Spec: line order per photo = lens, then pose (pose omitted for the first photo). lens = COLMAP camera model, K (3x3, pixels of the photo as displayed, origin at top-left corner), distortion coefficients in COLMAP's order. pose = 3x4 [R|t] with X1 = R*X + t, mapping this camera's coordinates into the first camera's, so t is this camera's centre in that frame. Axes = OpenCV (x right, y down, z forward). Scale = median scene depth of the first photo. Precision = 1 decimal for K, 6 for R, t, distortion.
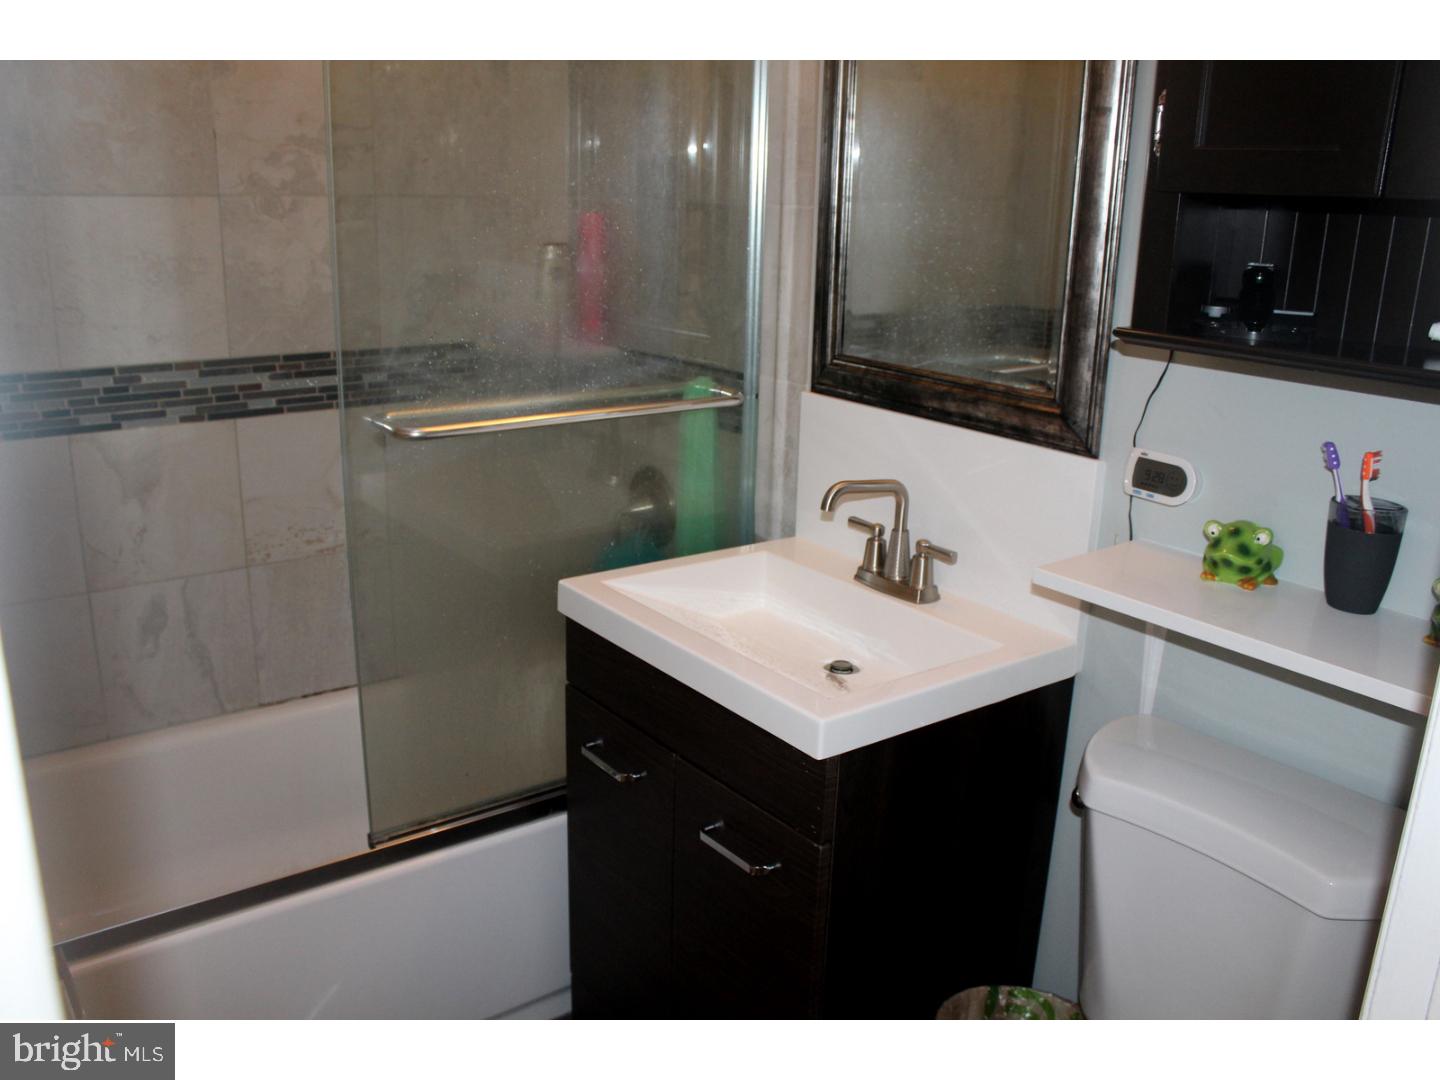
lens RADIAL K [[1290.8, 0, 716.8], [0, 1290.8, 546.9], [0, 0, 1]] dist [-0.045264, 0.006526]
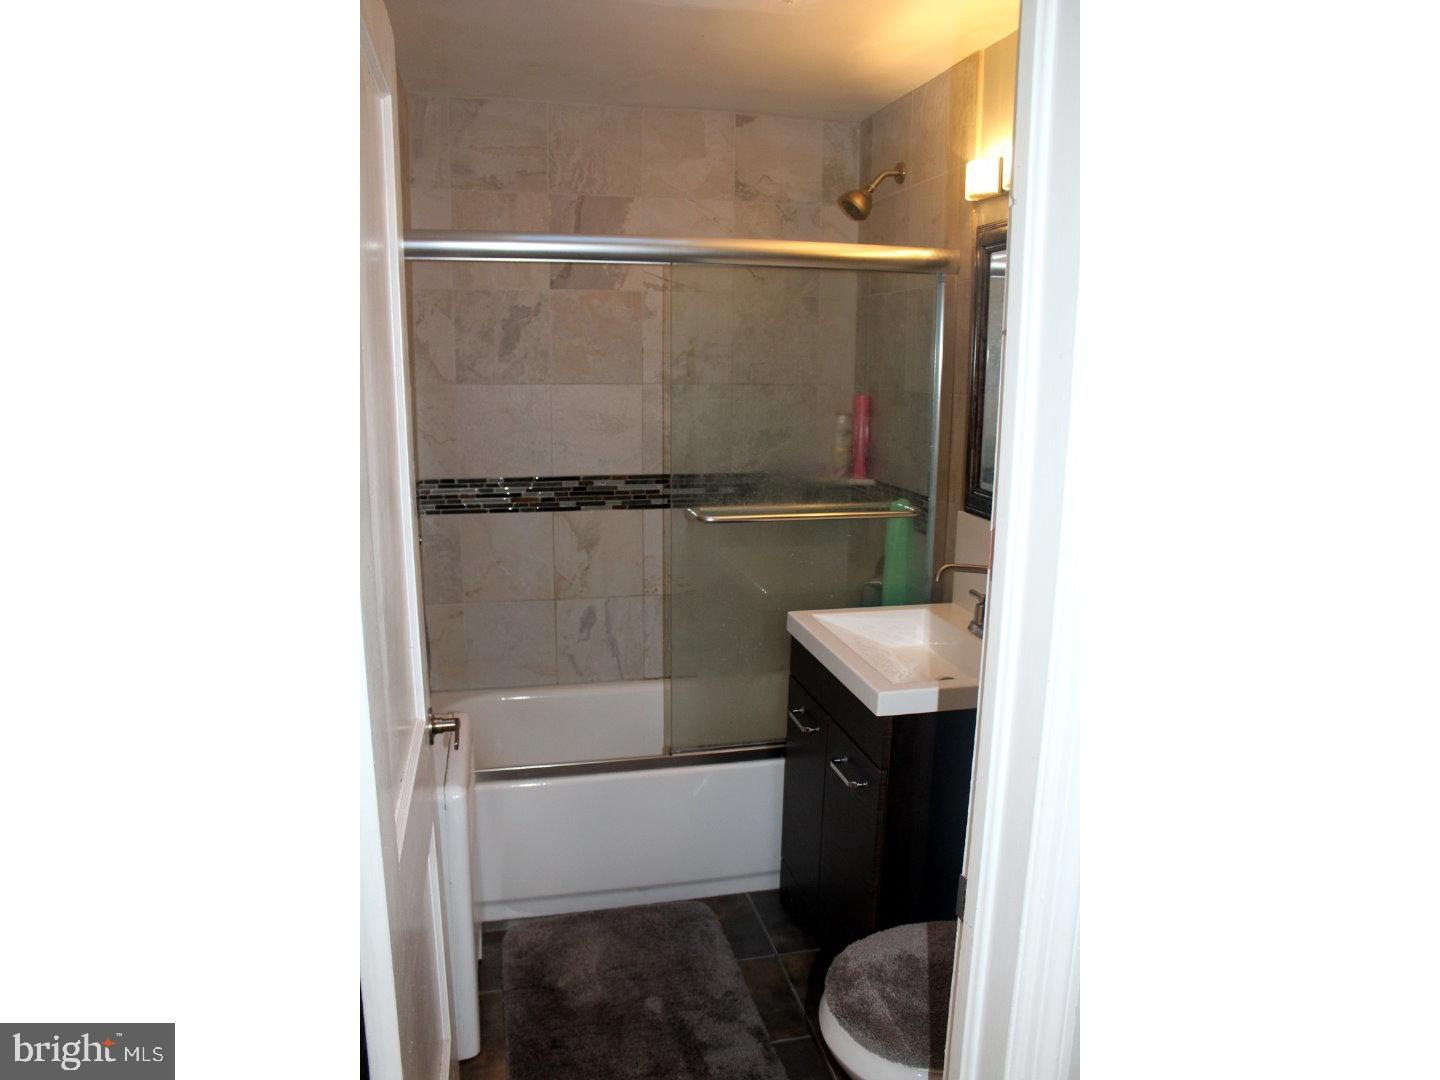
lens RADIAL K [[965.0, 0, 722.0], [0, 965.0, 537.8], [0, 0, 1]] dist [0.000486, 0.000001]
pose [[0.928555, 0.065327, -0.365401, 0.216280], [-0.100699, 0.991809, -0.078578, 0.032514], [0.357275, 0.109759, 0.927528, -0.184071]]
